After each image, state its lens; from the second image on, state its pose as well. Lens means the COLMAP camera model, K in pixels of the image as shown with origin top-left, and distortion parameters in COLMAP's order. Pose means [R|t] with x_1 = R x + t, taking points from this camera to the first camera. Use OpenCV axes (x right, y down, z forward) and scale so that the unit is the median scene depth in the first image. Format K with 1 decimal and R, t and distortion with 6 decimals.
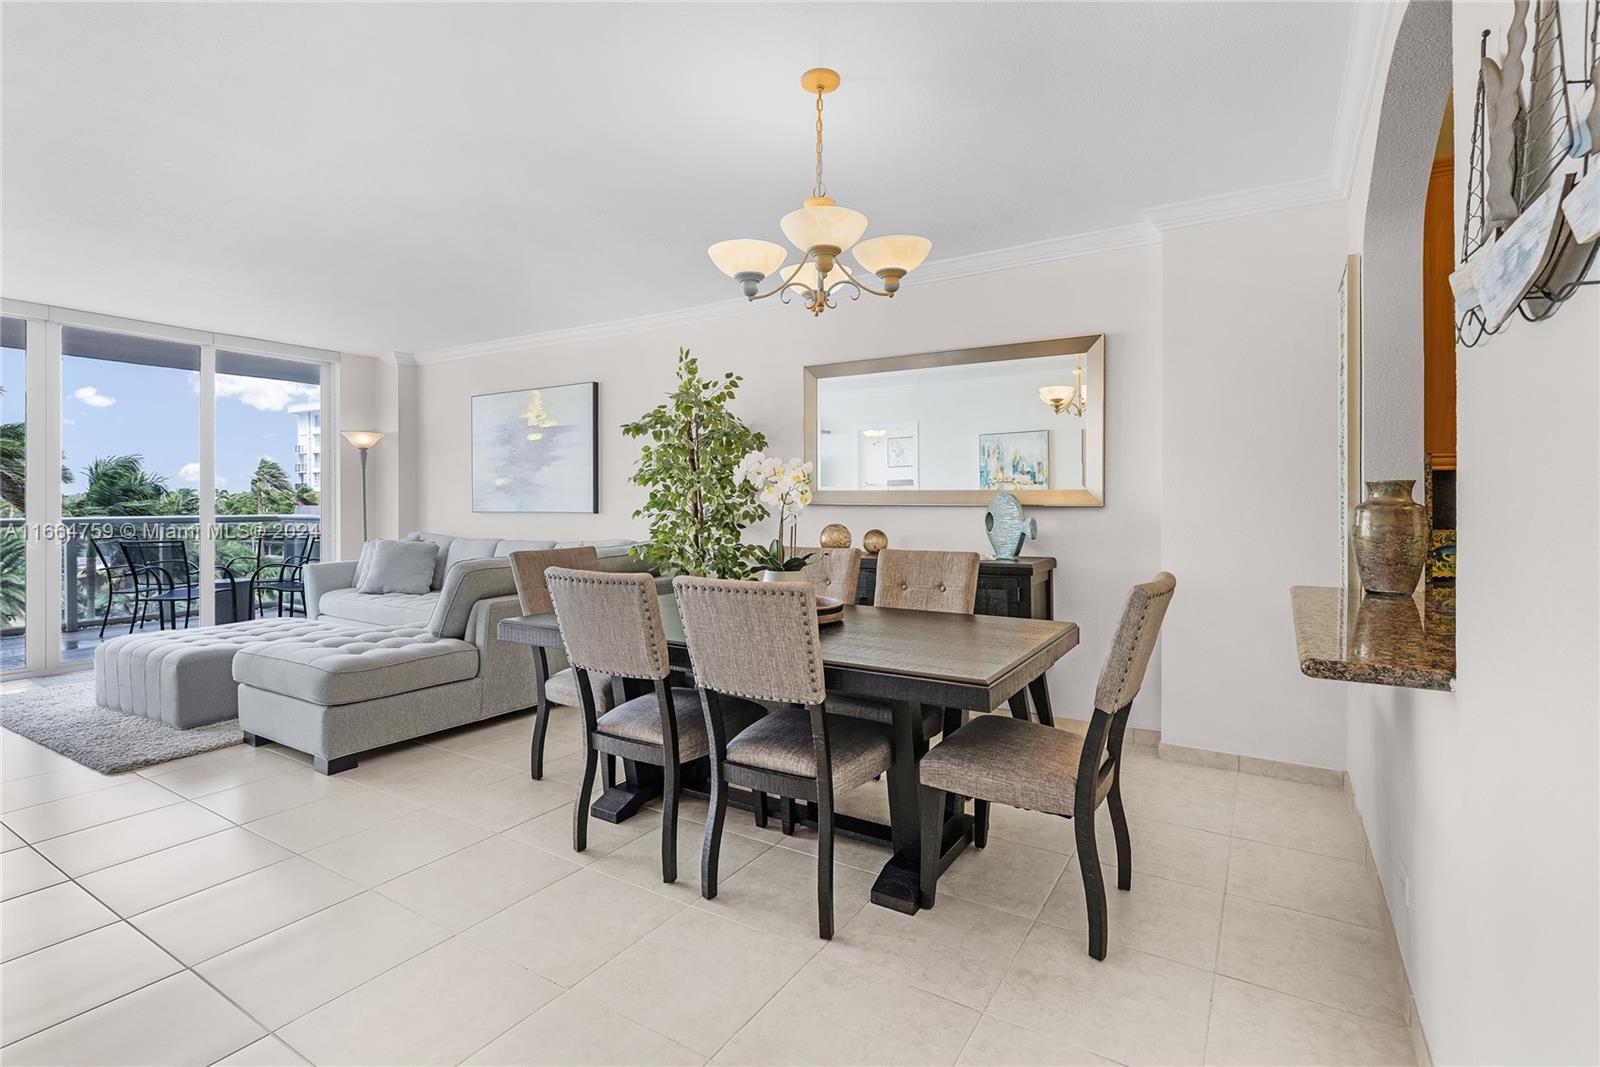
lens RADIAL K [[742.1, 0, 816.2], [0, 742.1, 504.7], [0, 0, 1]] dist [0.008805, -0.003168]
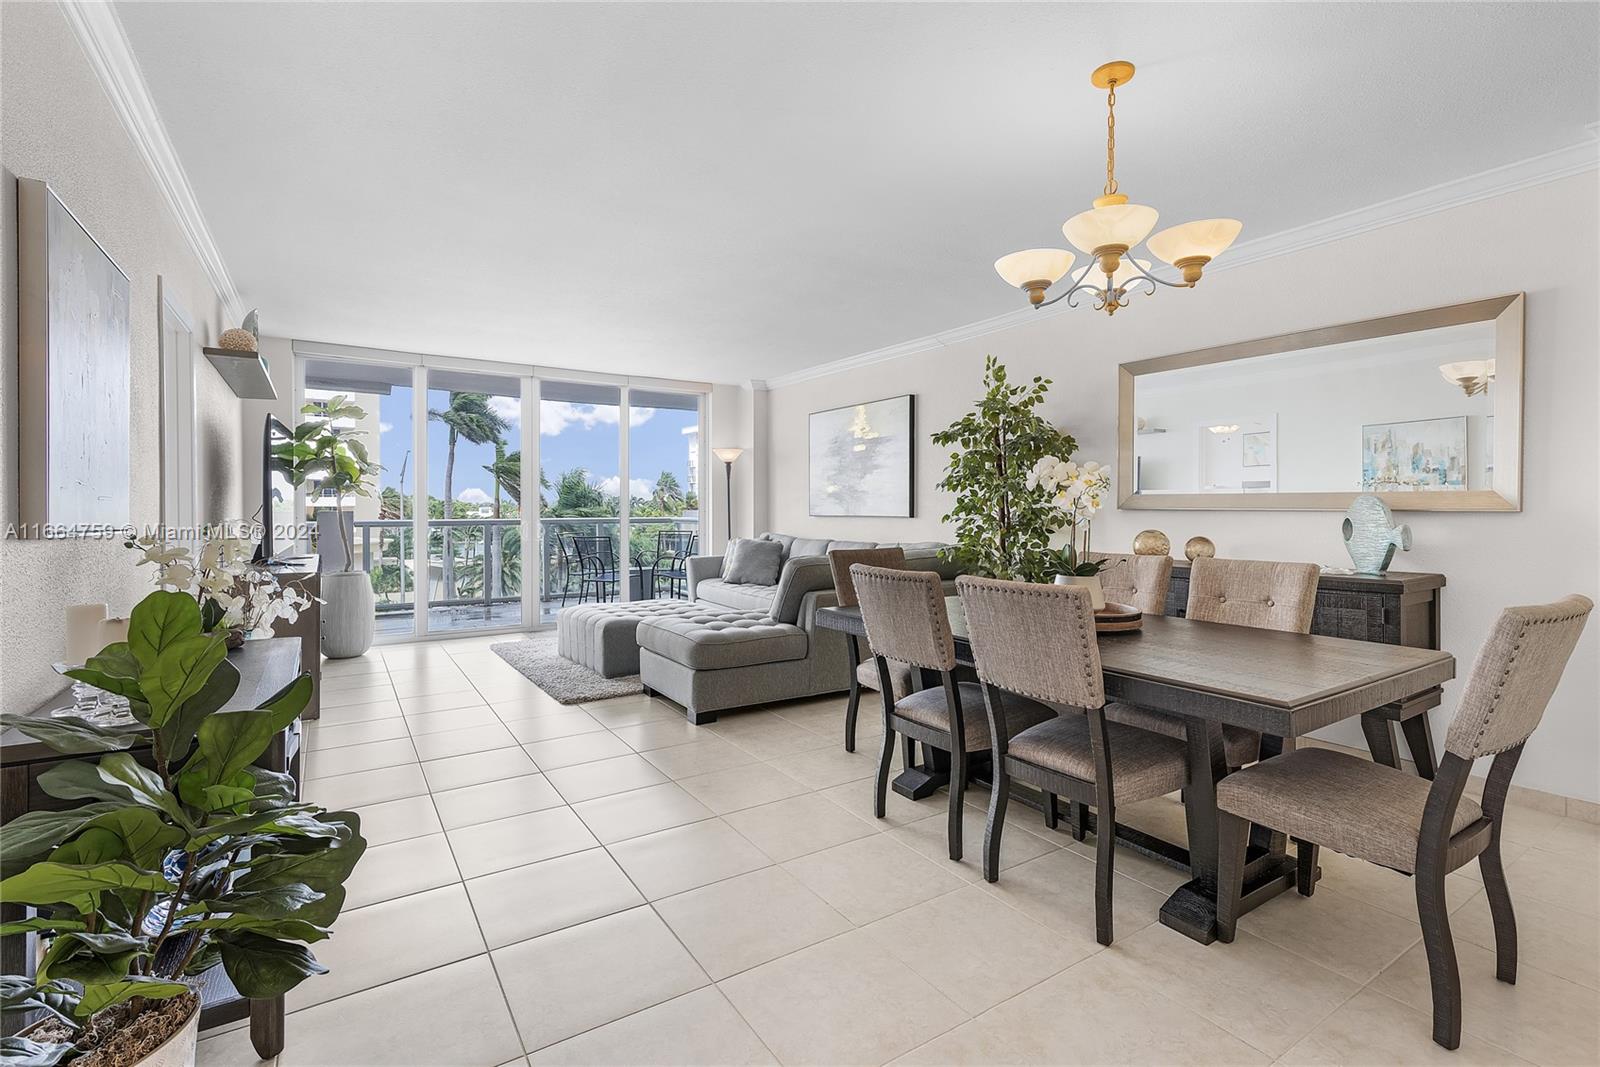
lens RADIAL K [[742.1, 0, 813.5], [0, 742.1, 514.8], [0, 0, 1]] dist [0.008805, -0.003168]
pose [[0.903791, 0.004213, -0.427953, 0.040974], [-0.001398, 0.999975, 0.006892, 0.000736], [0.427971, -0.005631, 0.903775, -0.030962]]
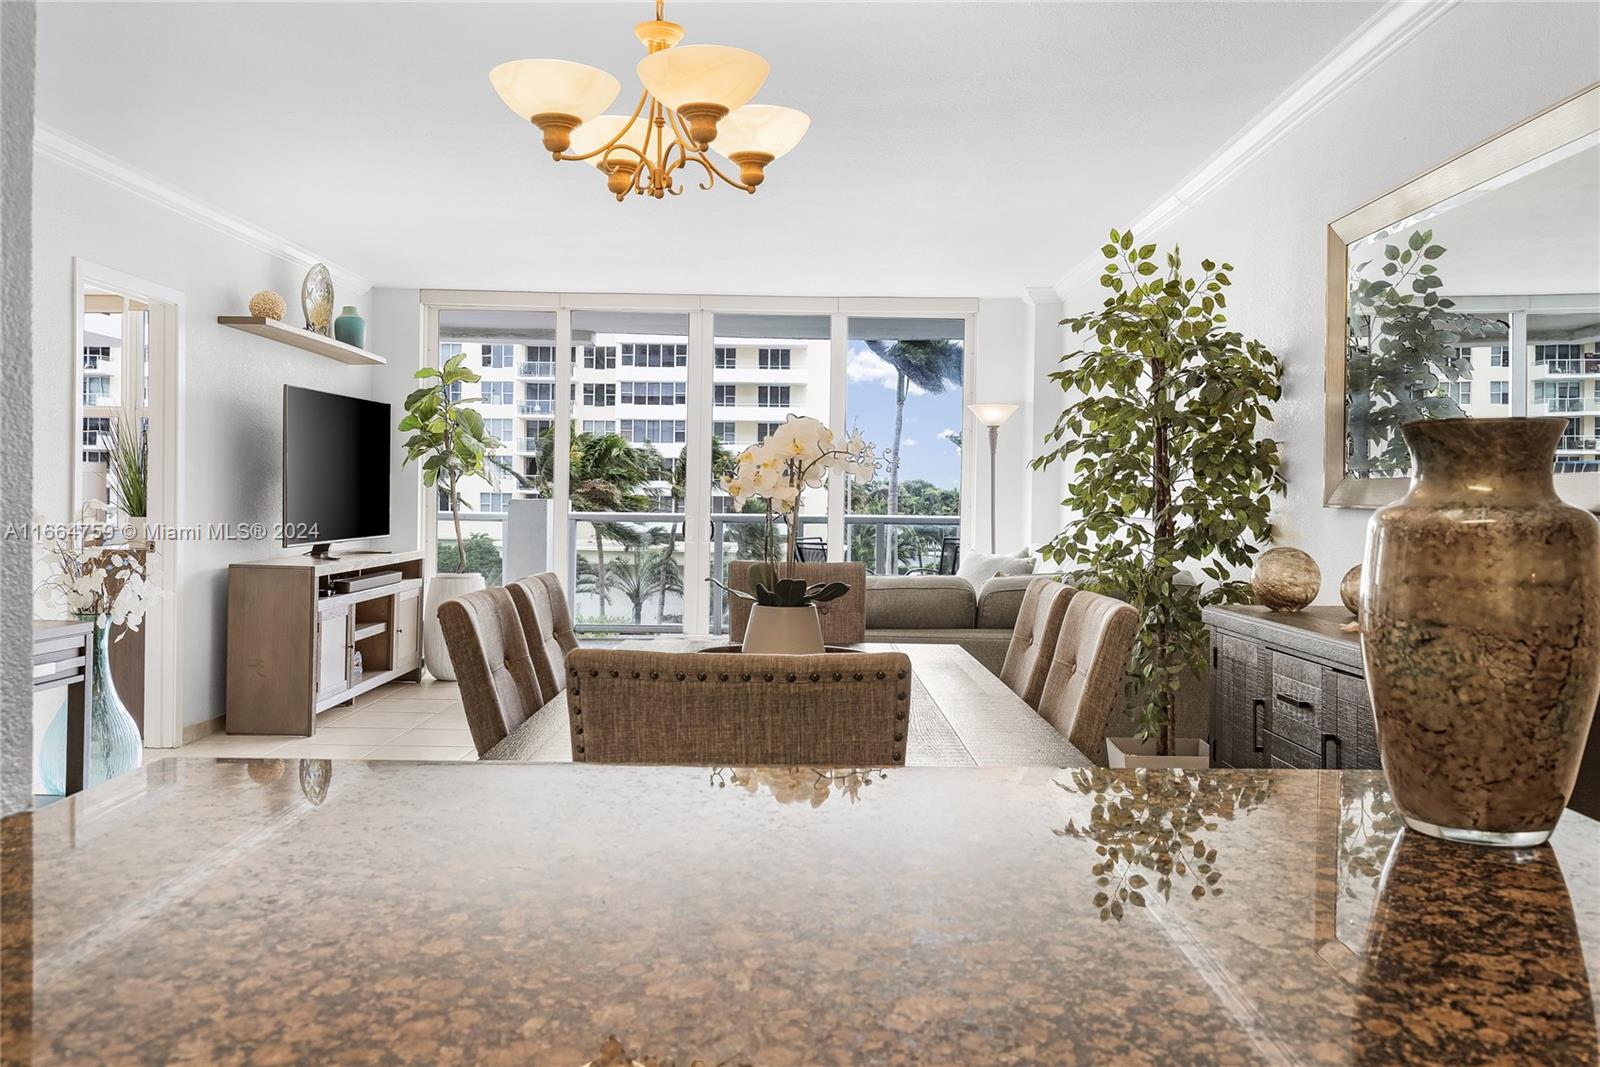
lens RADIAL K [[1290.5, 0, 816.0], [0, 1290.5, 499.9], [0, 0, 1]] dist [-0.010861, 0.040589]
pose [[0.525739, 0.008034, -0.850608, 0.565921], [-0.016022, 0.999872, -0.000459, 0.000624], [0.850495, 0.013869, 0.525800, 0.289018]]
